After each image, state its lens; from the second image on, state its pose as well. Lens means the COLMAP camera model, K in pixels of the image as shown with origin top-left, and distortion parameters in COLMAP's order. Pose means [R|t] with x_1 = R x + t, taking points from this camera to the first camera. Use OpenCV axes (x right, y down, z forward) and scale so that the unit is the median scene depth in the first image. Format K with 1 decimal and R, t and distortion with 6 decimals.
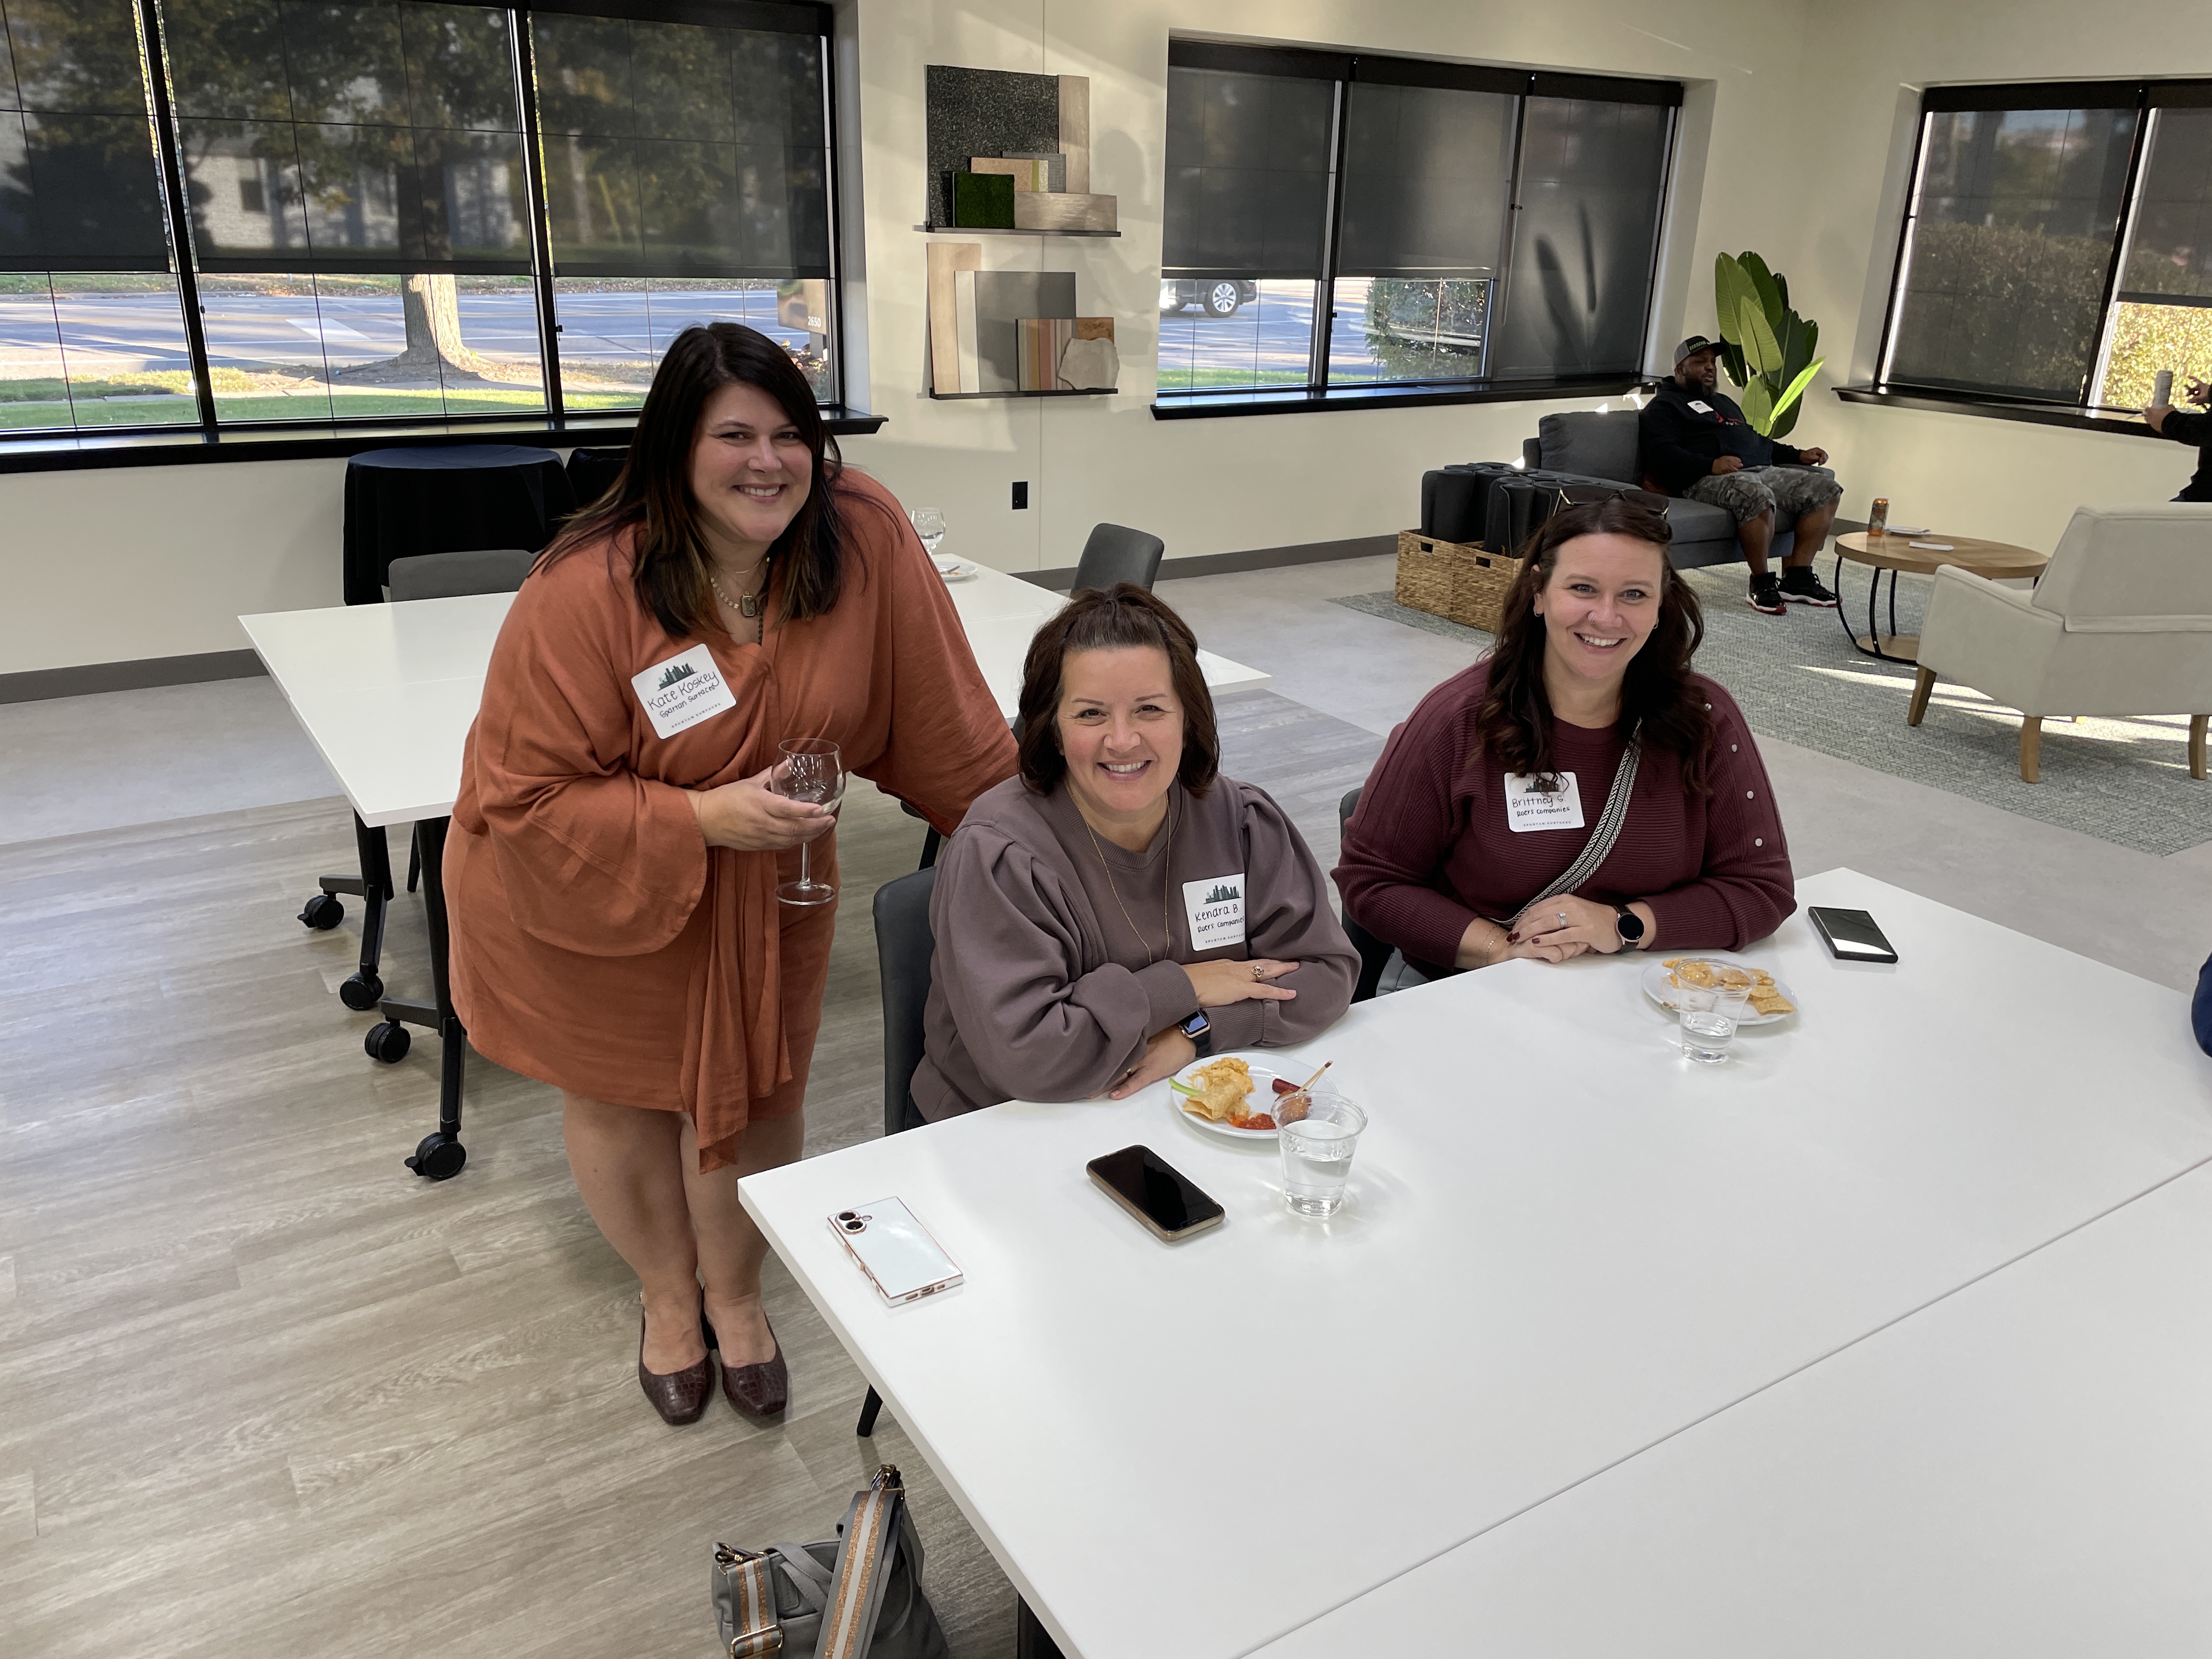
lens RADIAL K [[1646.1, 0, 1128.2], [0, 1646.1, 820.4], [0, 0, 1]] dist [0.069567, -0.084452]
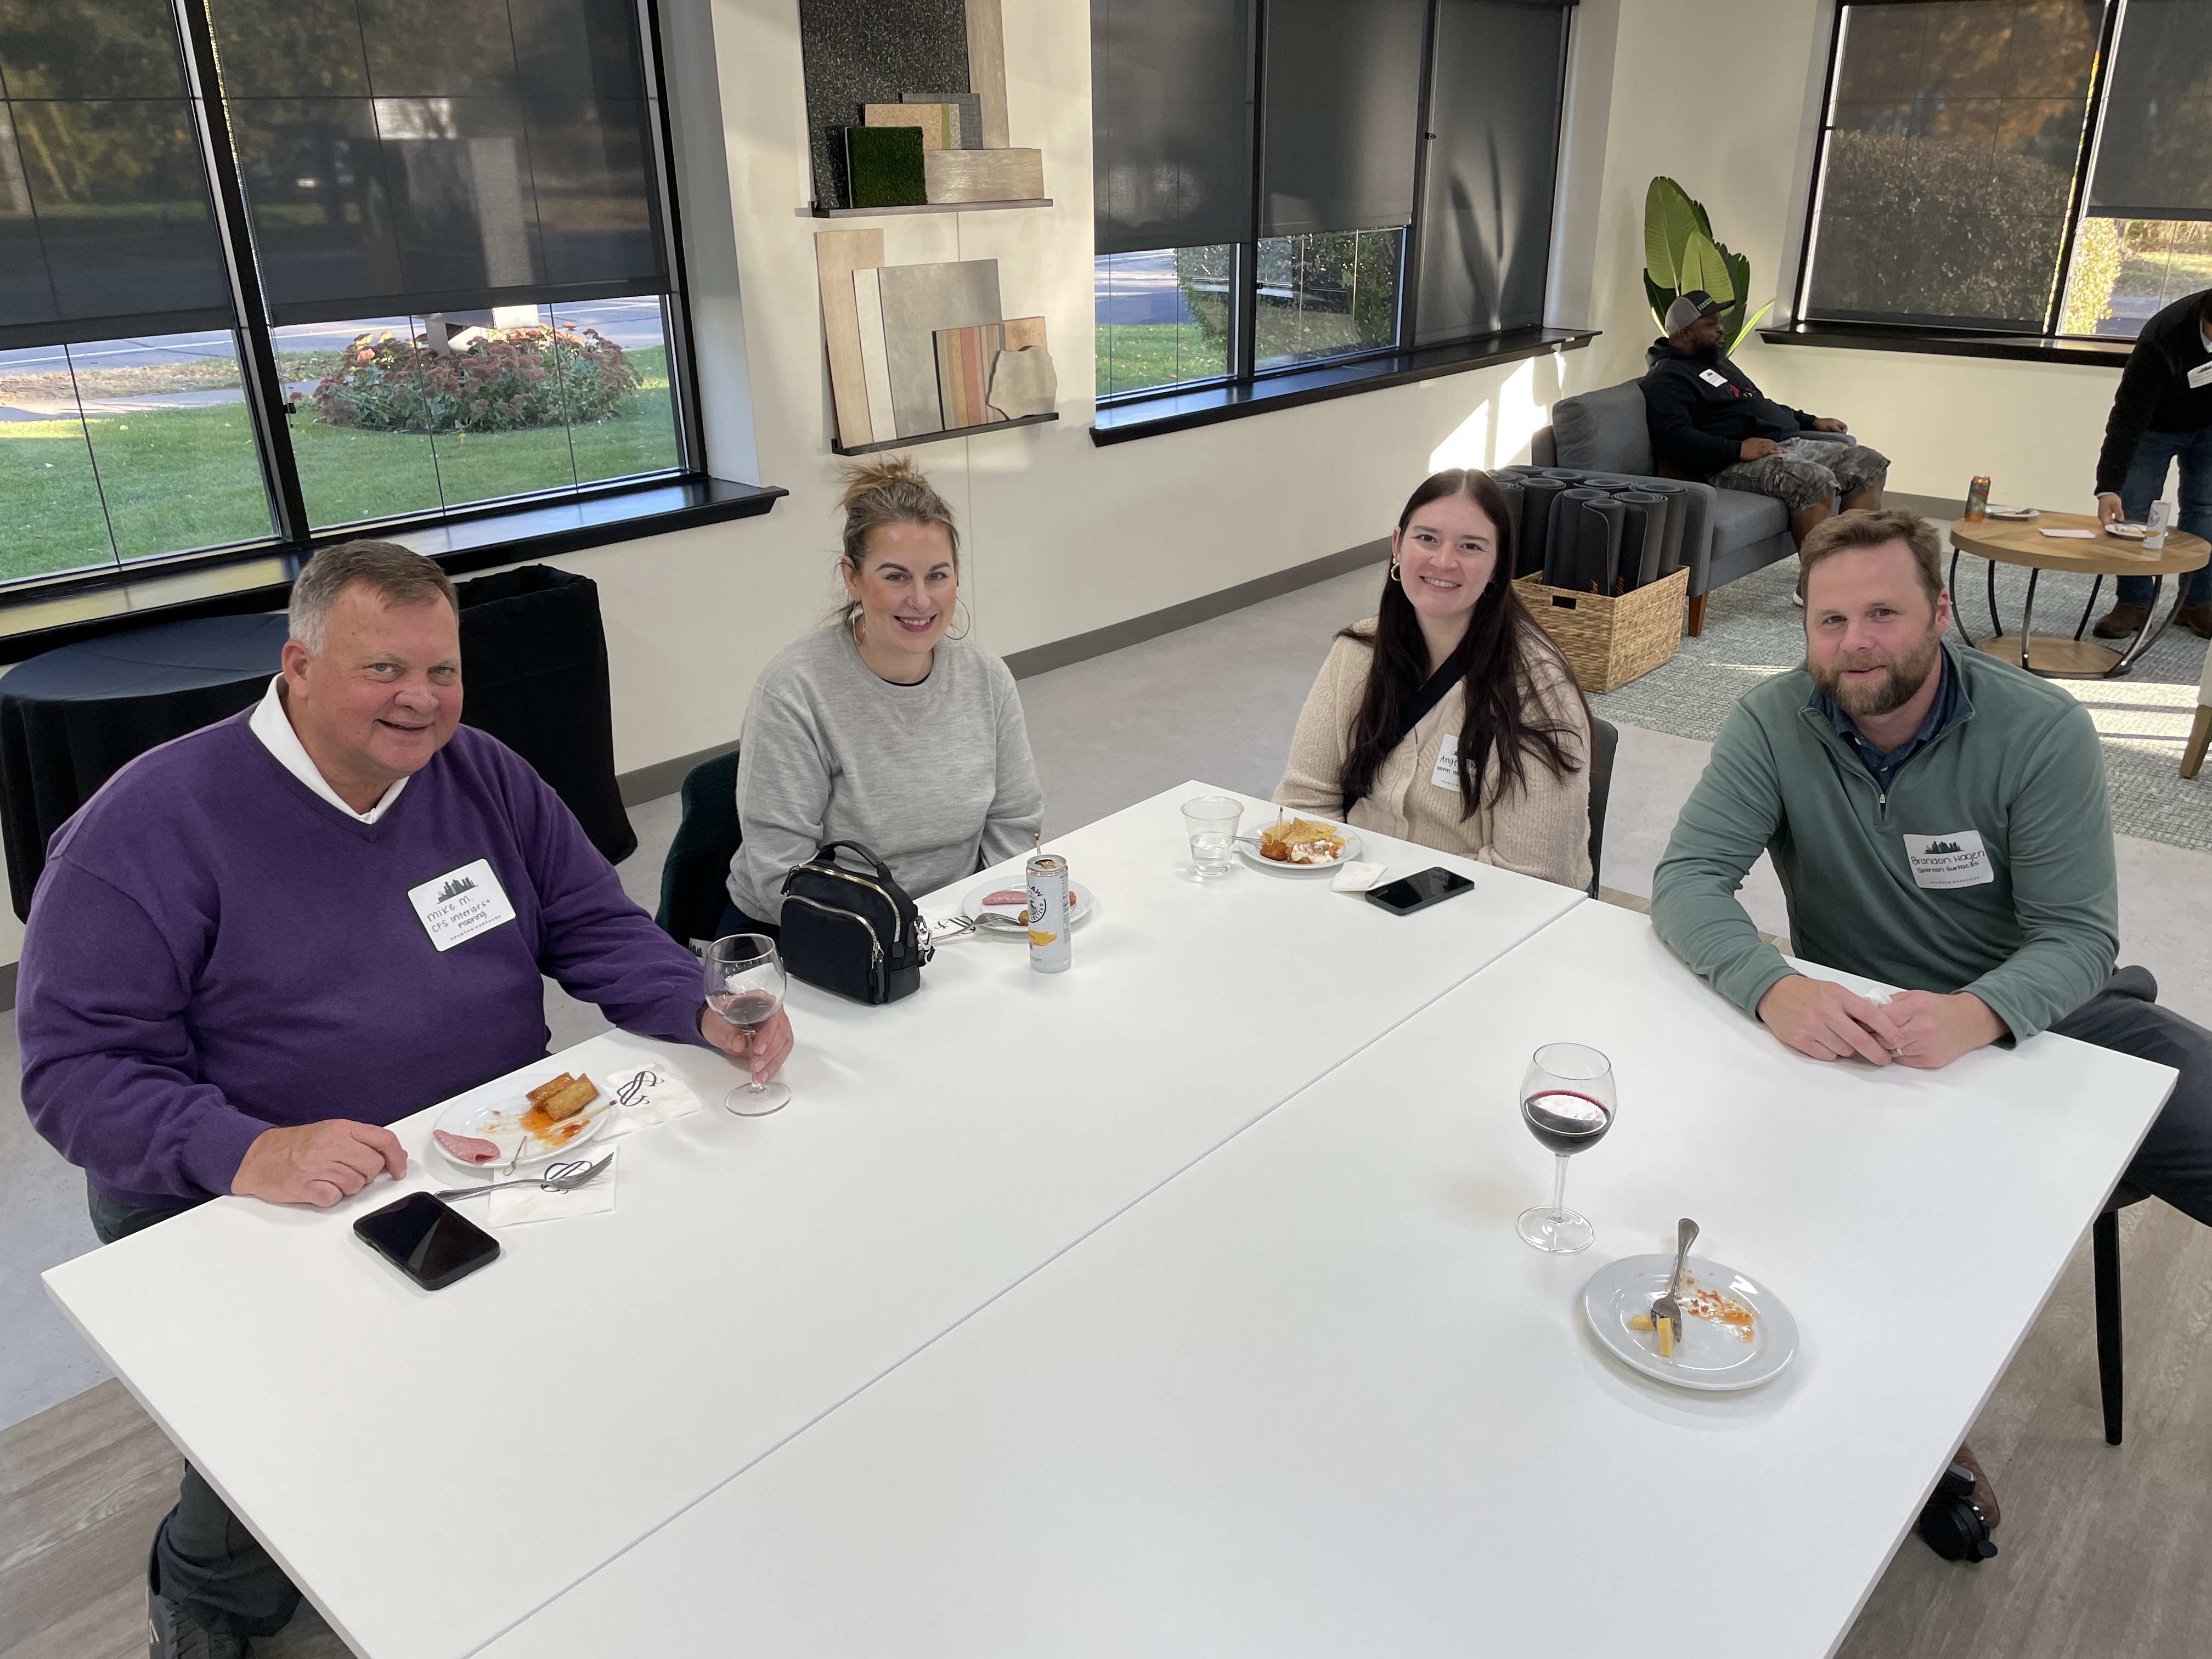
lens RADIAL K [[1677.7, 0, 1106.0], [0, 1677.7, 829.5], [0, 0, 1]] dist [0.060621, -0.069492]
pose [[0.963931, -0.135959, 0.228805, -0.181579], [0.126079, 0.990362, 0.057327, -0.116590], [-0.234394, -0.026412, 0.971783, 0.258714]]
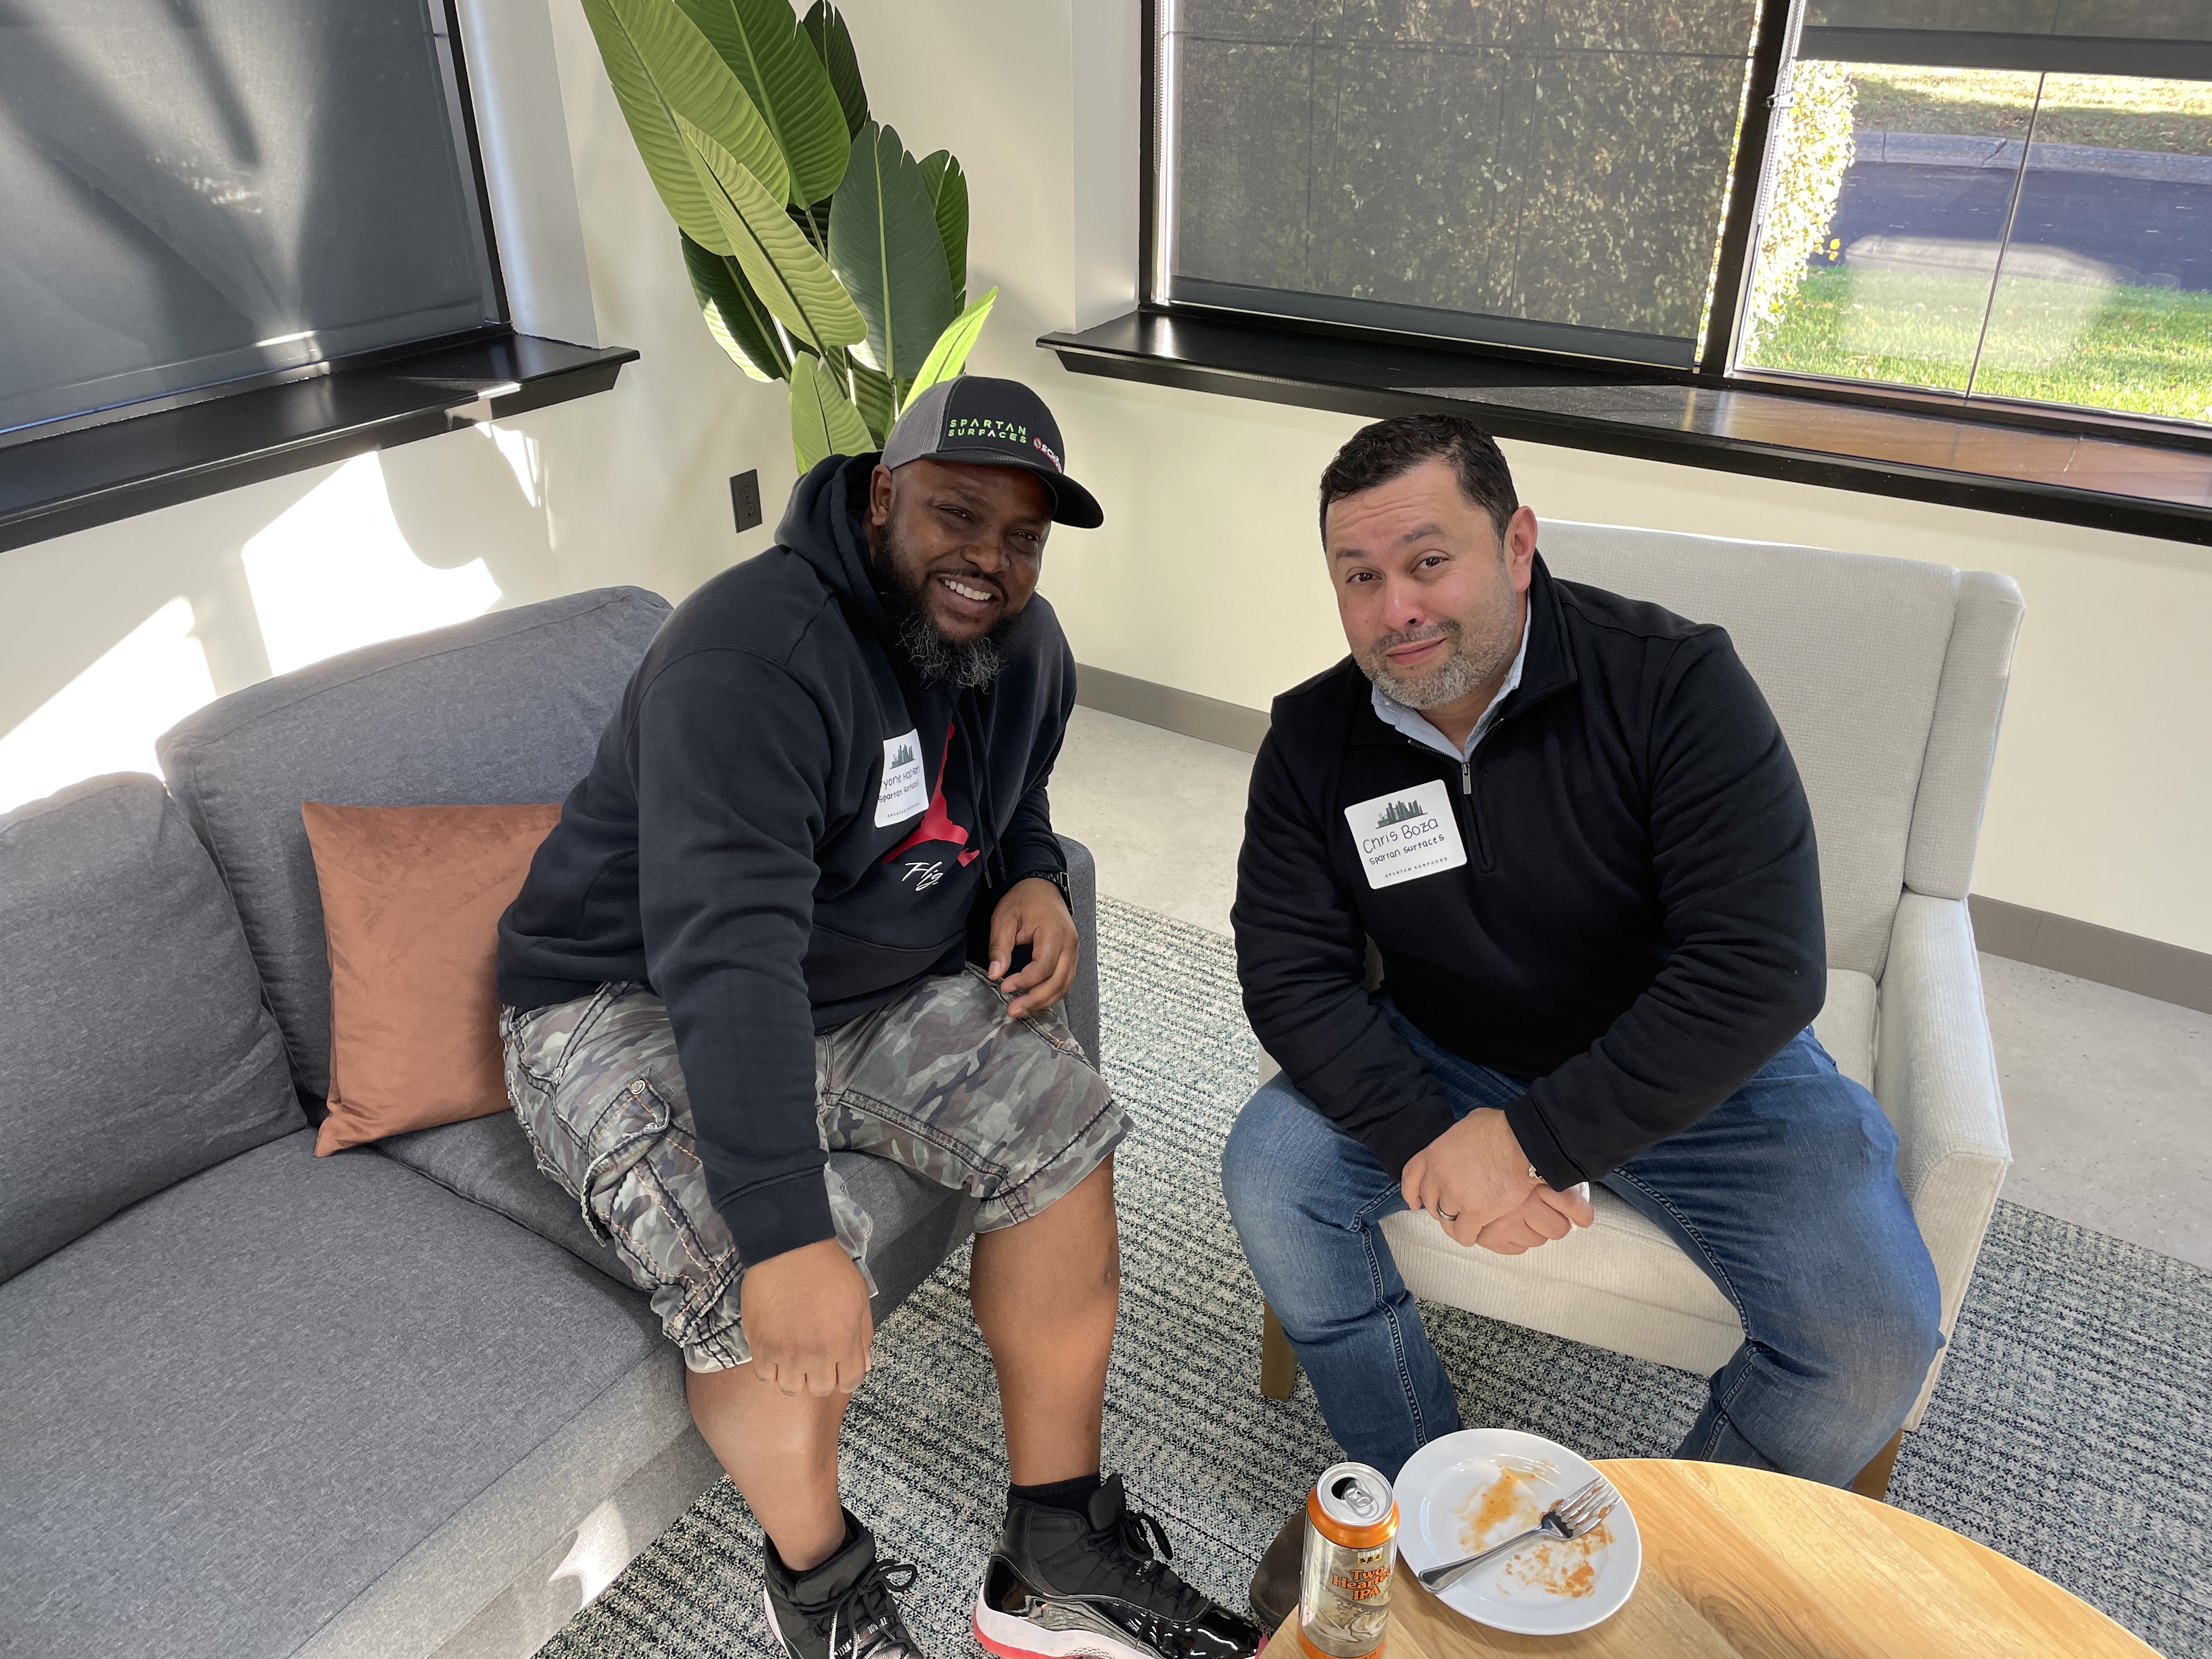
lens RADIAL K [[1677.7, 0, 1106.0], [0, 1677.7, 829.5], [0, 0, 1]] dist [0.060621, -0.069492]
pose [[0.911056, -0.221916, 0.347462, 0.358013], [0.166337, 0.968990, 0.182732, -0.275760], [-0.377239, -0.108683, 0.919717, 0.812868]]
